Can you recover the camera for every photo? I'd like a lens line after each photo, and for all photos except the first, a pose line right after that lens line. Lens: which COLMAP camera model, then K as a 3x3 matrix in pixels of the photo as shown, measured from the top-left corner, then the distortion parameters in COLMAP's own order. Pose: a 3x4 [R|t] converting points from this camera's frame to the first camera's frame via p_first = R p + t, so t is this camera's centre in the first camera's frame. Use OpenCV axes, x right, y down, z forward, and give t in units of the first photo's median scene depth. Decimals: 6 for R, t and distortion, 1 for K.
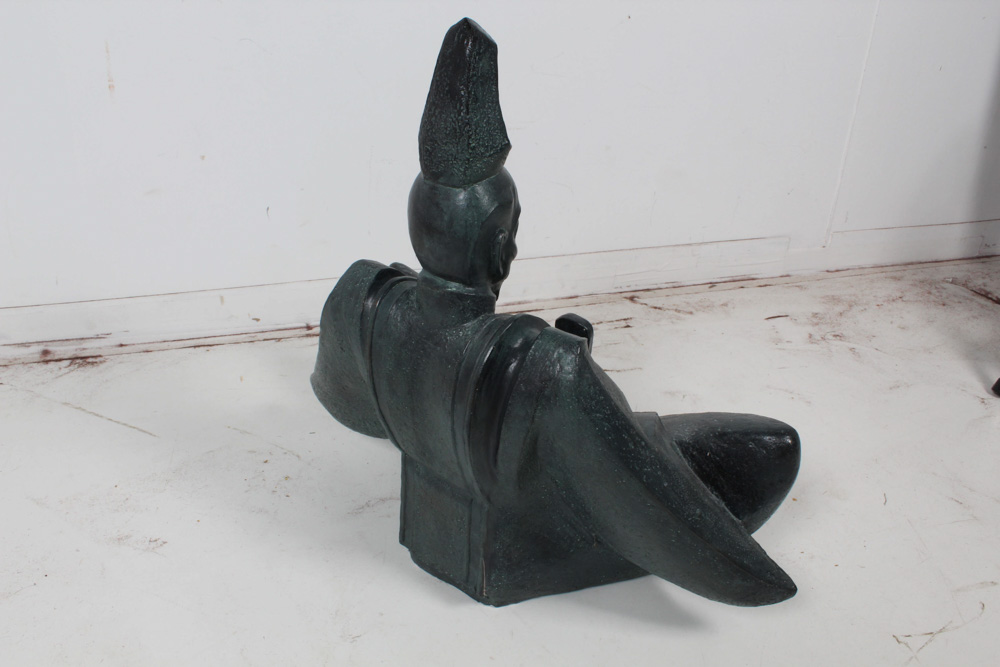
lens RADIAL K [[828.8, 0, 500.0], [0, 828.8, 333.5], [0, 0, 1]] dist [-0.162586, 0.136933]
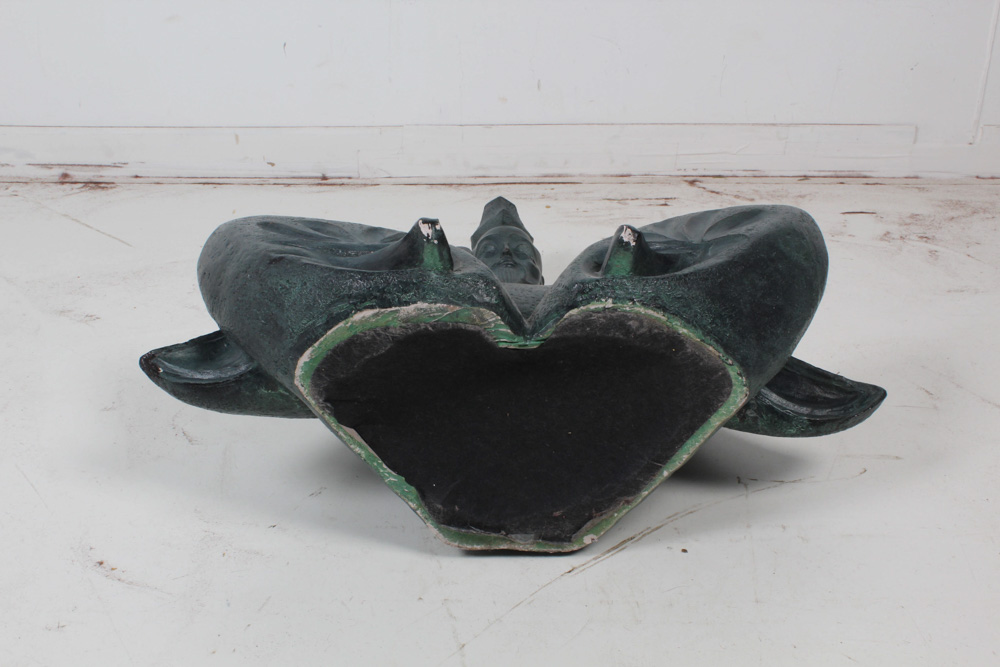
lens RADIAL K [[1183.2, 0, 500.0], [0, 1183.2, 333.5], [0, 0, 1]] dist [-0.082106, 0.070068]
pose [[0.951964, 0.106593, -0.287059, 0.357519], [-0.112884, 0.993593, -0.005407, 0.150398], [0.284644, 0.037552, 0.957898, -0.226779]]
